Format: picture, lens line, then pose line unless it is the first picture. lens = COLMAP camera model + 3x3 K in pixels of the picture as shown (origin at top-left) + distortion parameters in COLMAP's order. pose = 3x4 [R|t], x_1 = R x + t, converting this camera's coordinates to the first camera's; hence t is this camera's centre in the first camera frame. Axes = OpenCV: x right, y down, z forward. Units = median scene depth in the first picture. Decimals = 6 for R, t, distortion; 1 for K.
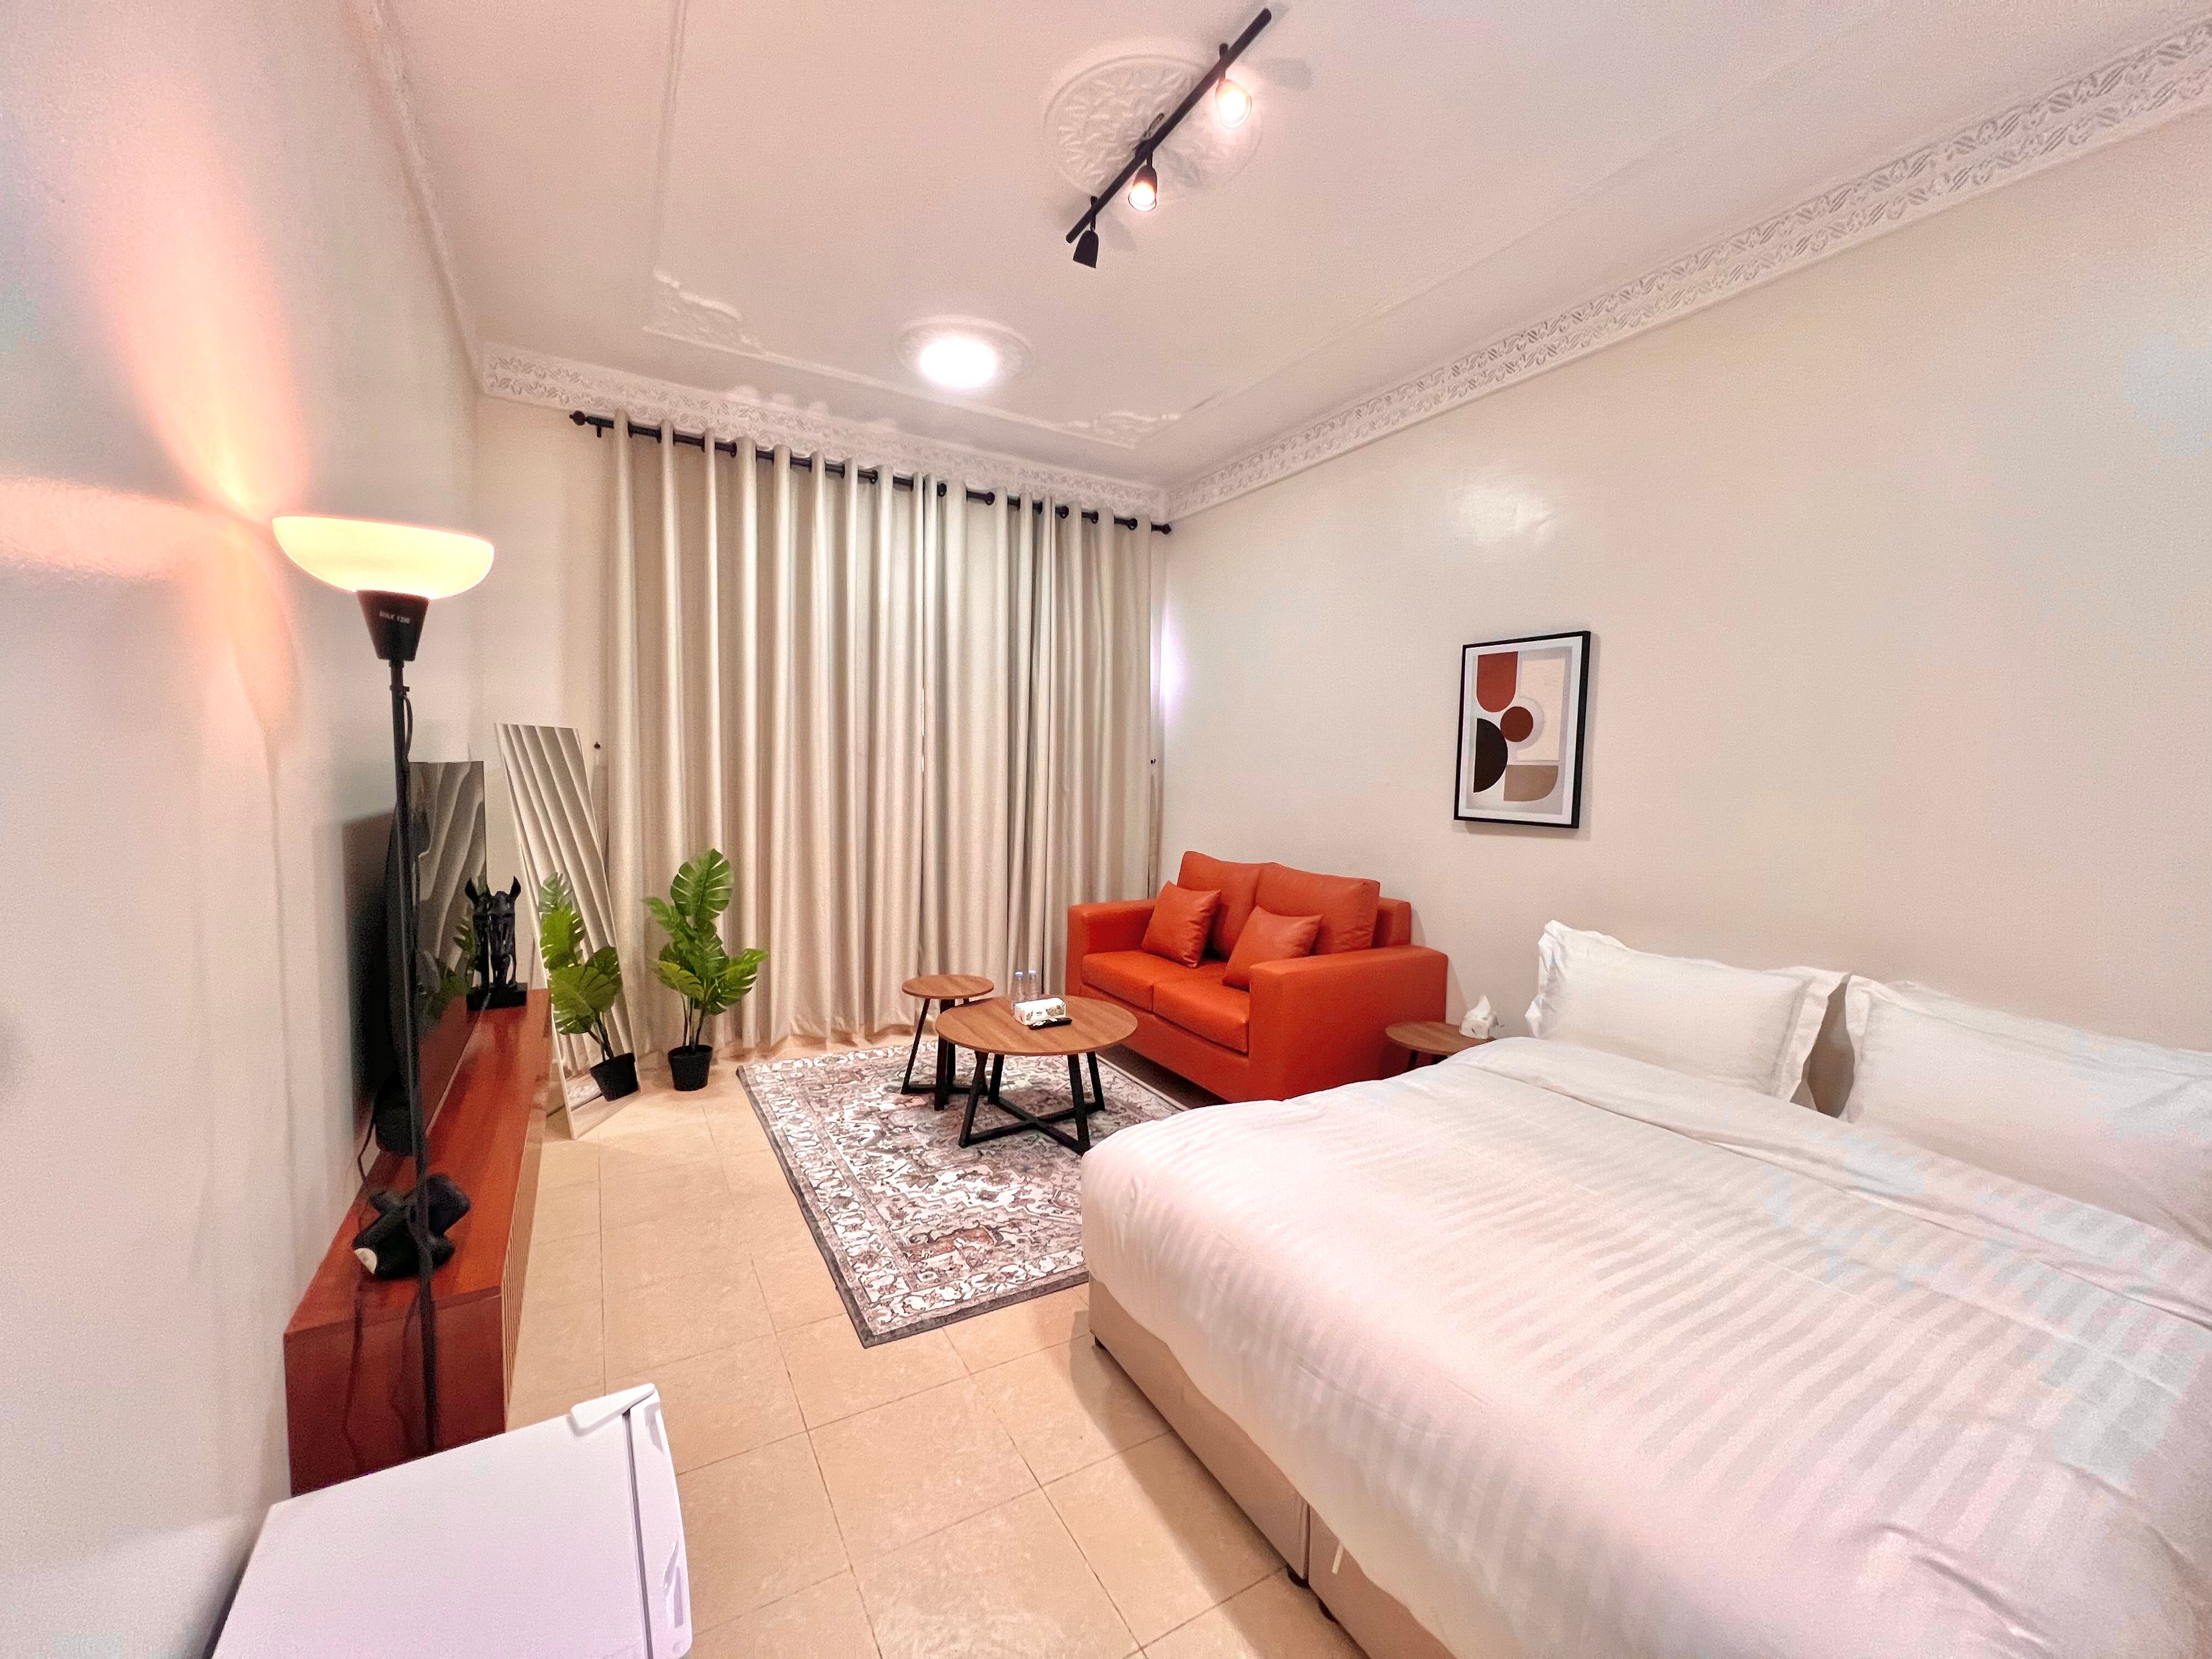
lens RADIAL K [[895.9, 0, 1106.0], [0, 895.9, 829.5], [0, 0, 1]] dist [0.000583, 0.000082]
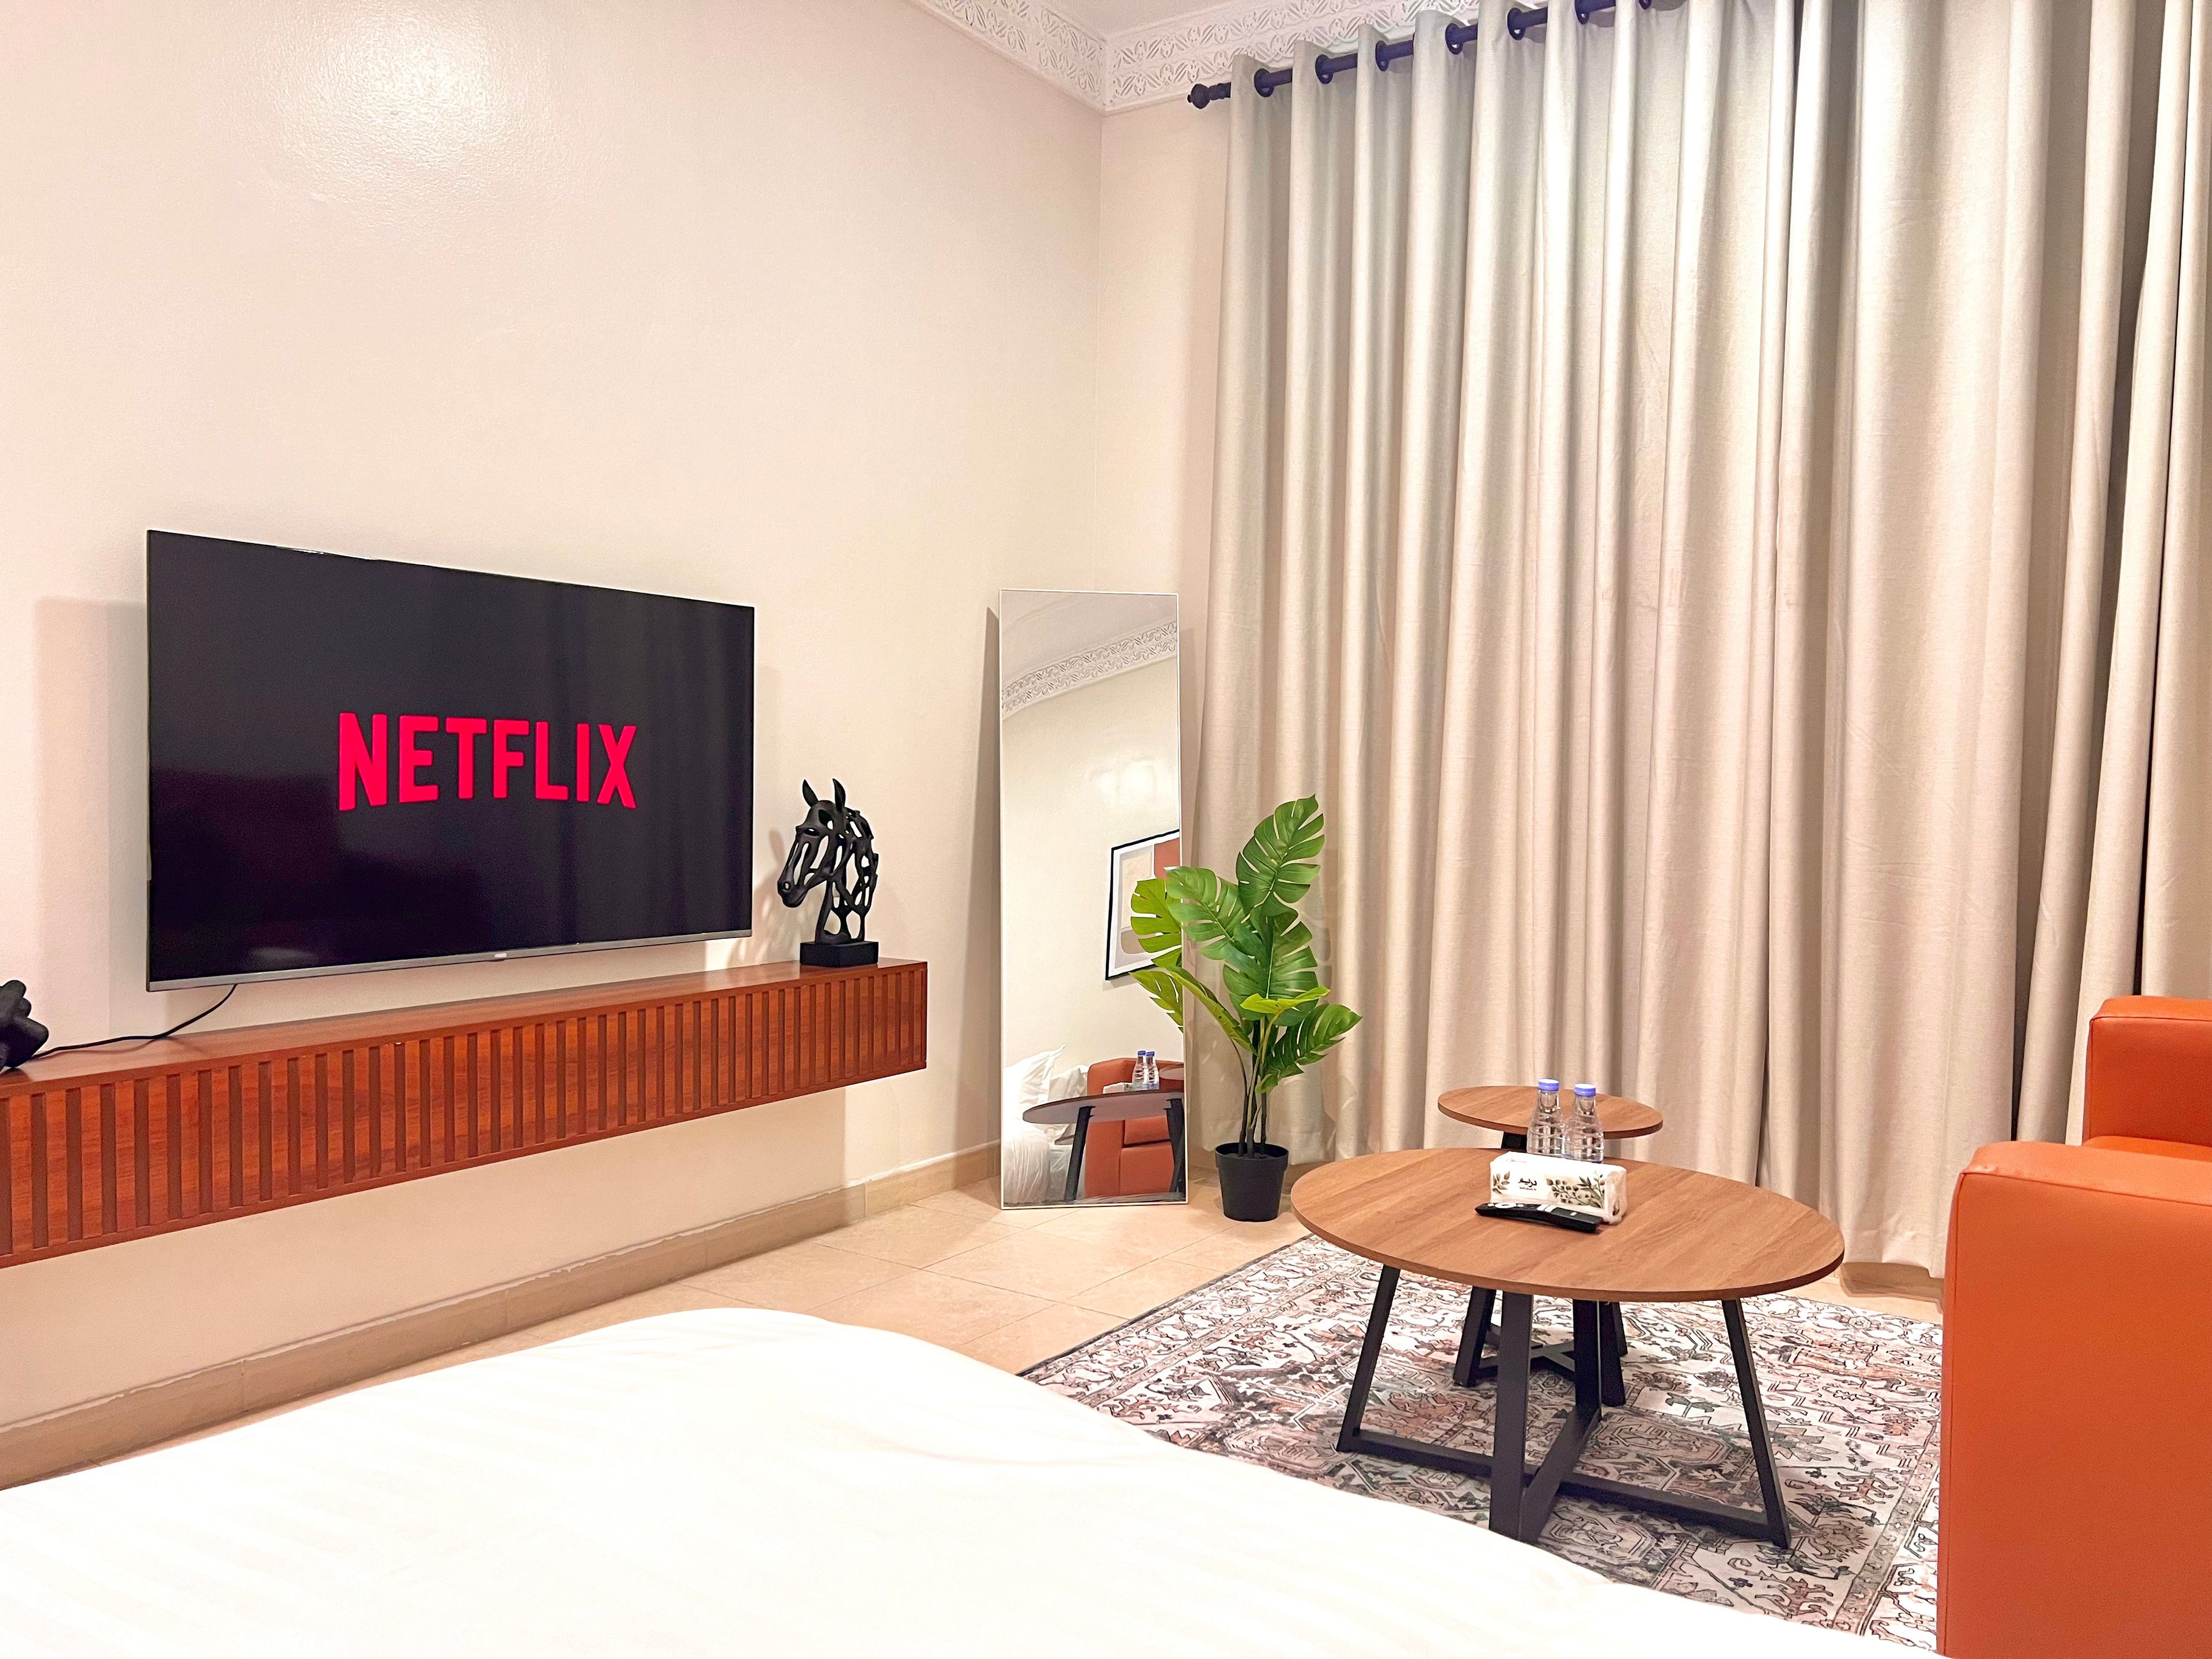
lens RADIAL K [[1664.7, 0, 1109.1], [0, 1664.7, 835.0], [0, 0, 1]] dist [0.058648, -0.065423]
pose [[0.431046, 0.022668, -0.902045, 0.484206], [-0.073163, 0.997271, -0.009900, 0.074978], [0.899359, 0.070264, 0.431528, 0.509436]]
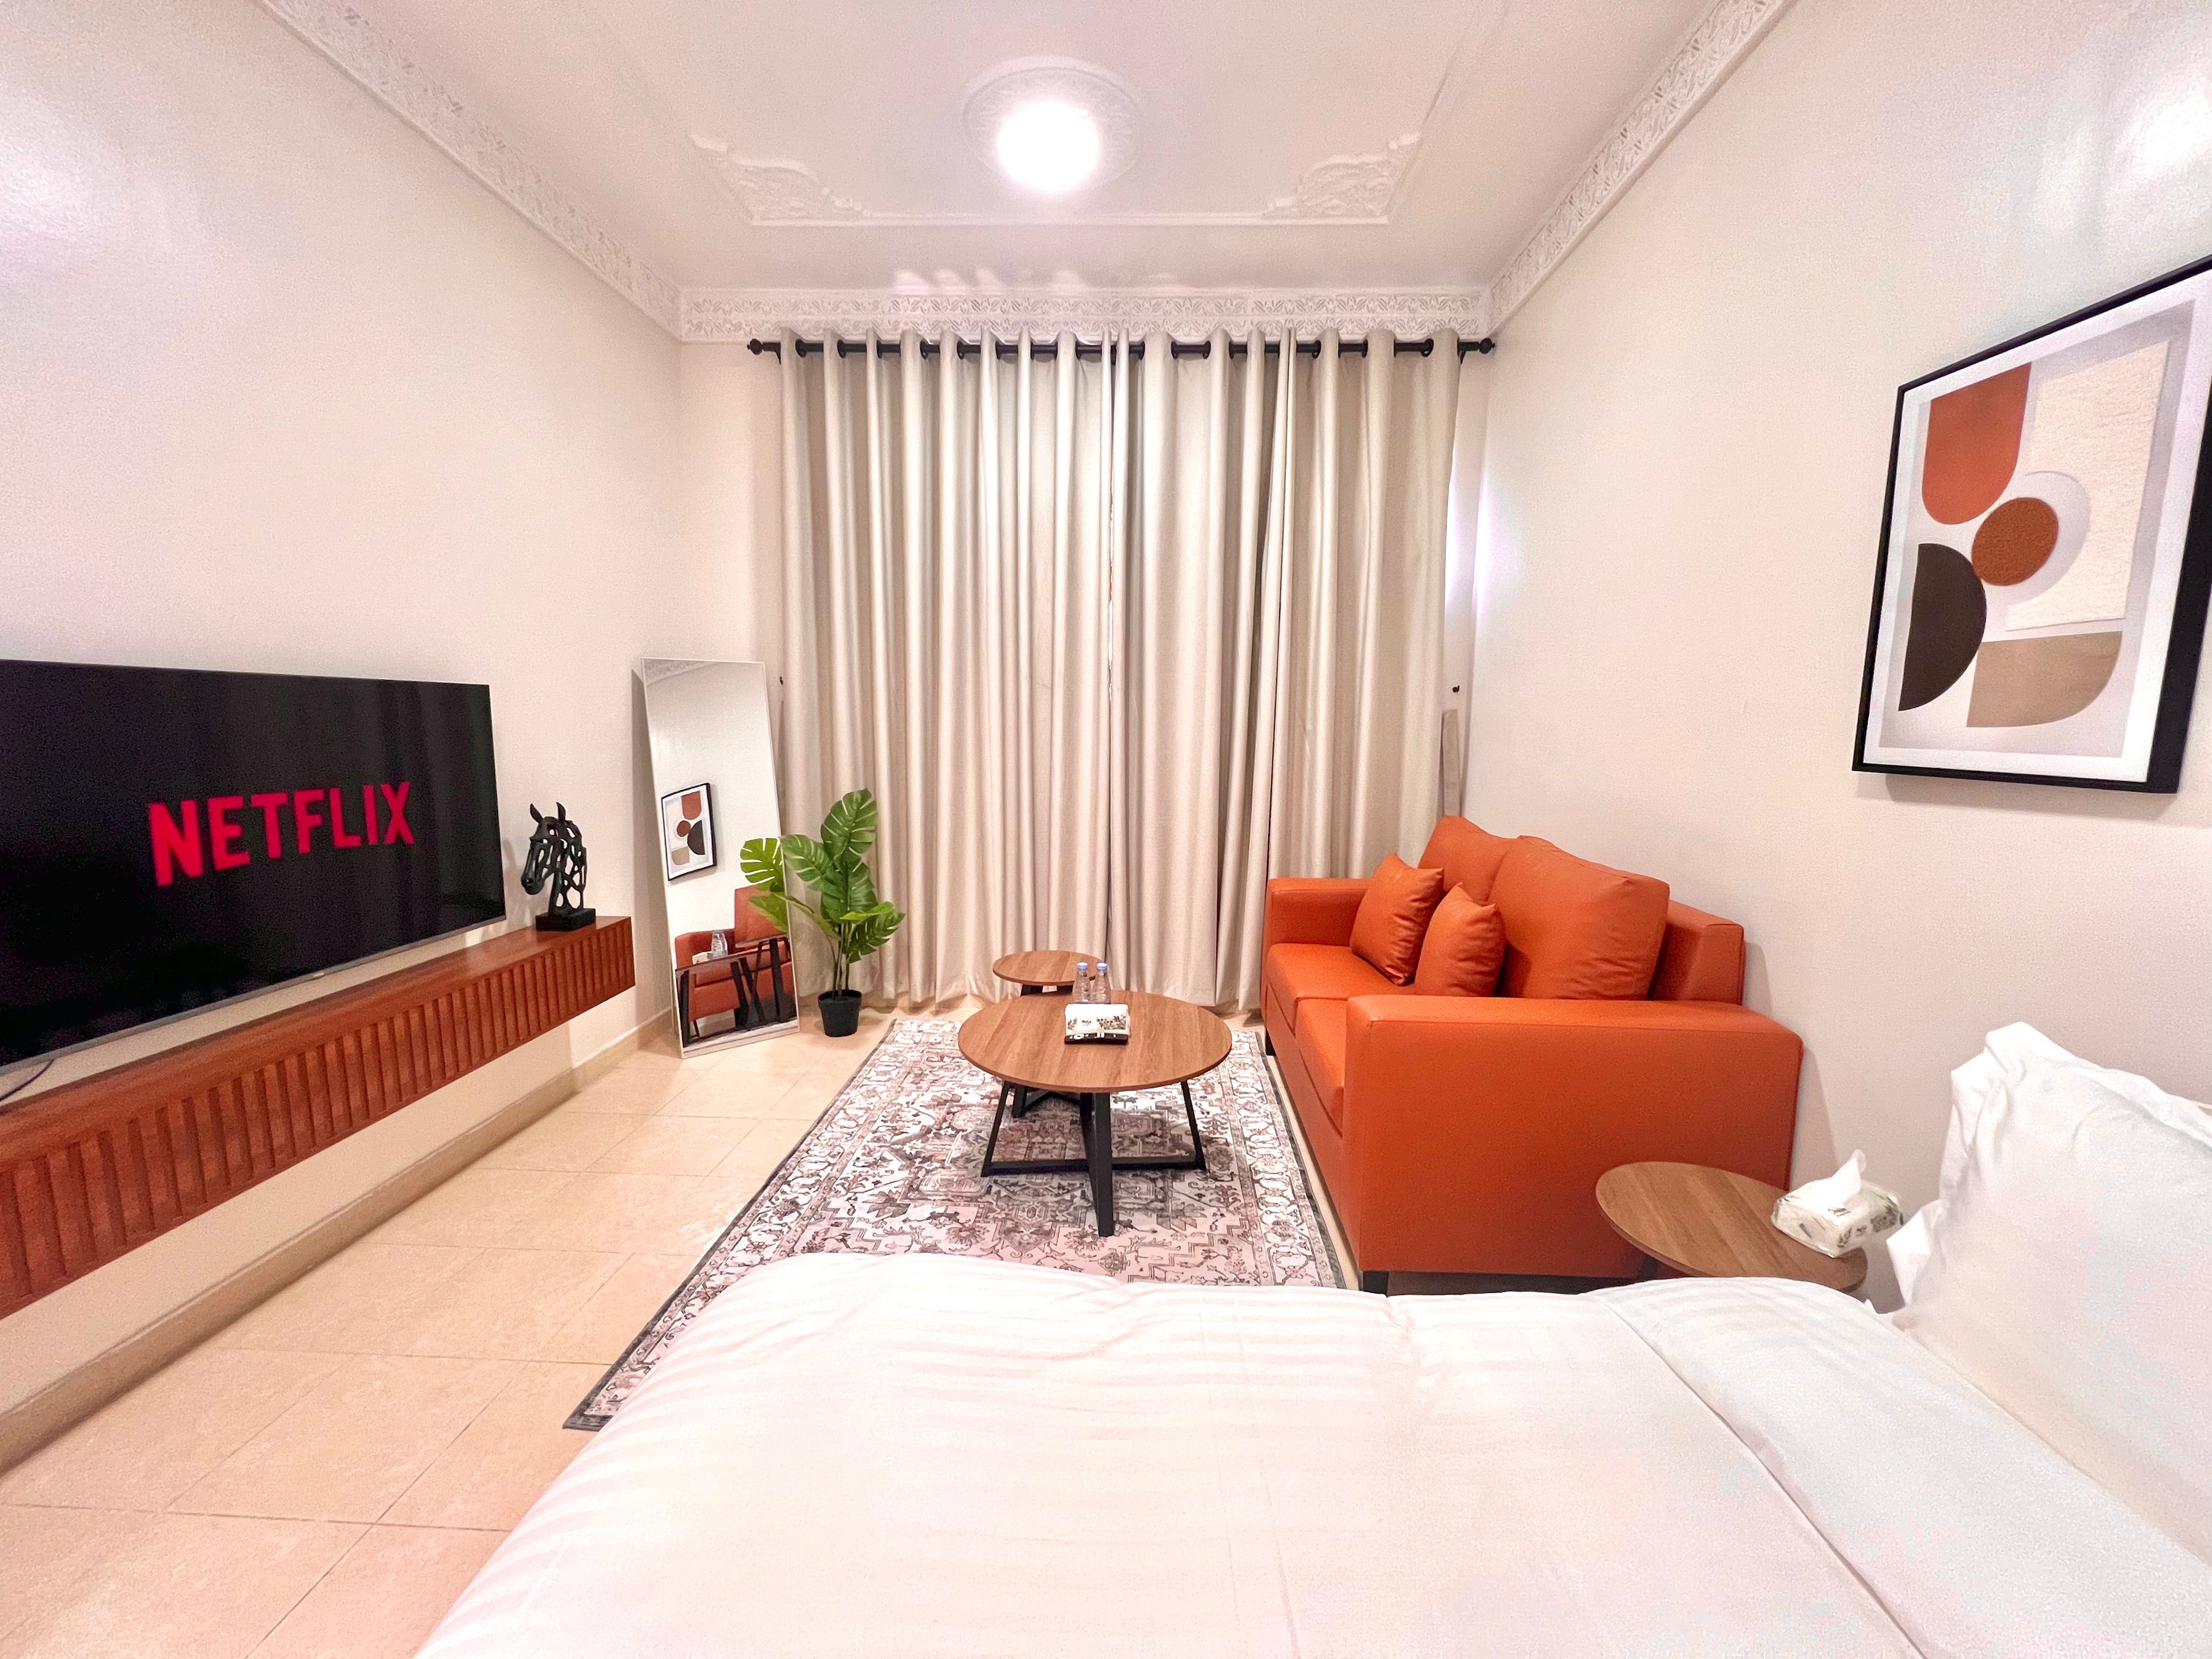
lens RADIAL K [[889.1, 0, 1104.1], [0, 889.1, 830.6], [0, 0, 1]] dist [-0.000132, 0.000054]
pose [[0.841028, 0.056727, -0.538009, 0.314809], [-0.031626, 0.997942, 0.055784, 0.007373], [0.540066, -0.029900, 0.841091, 0.393782]]
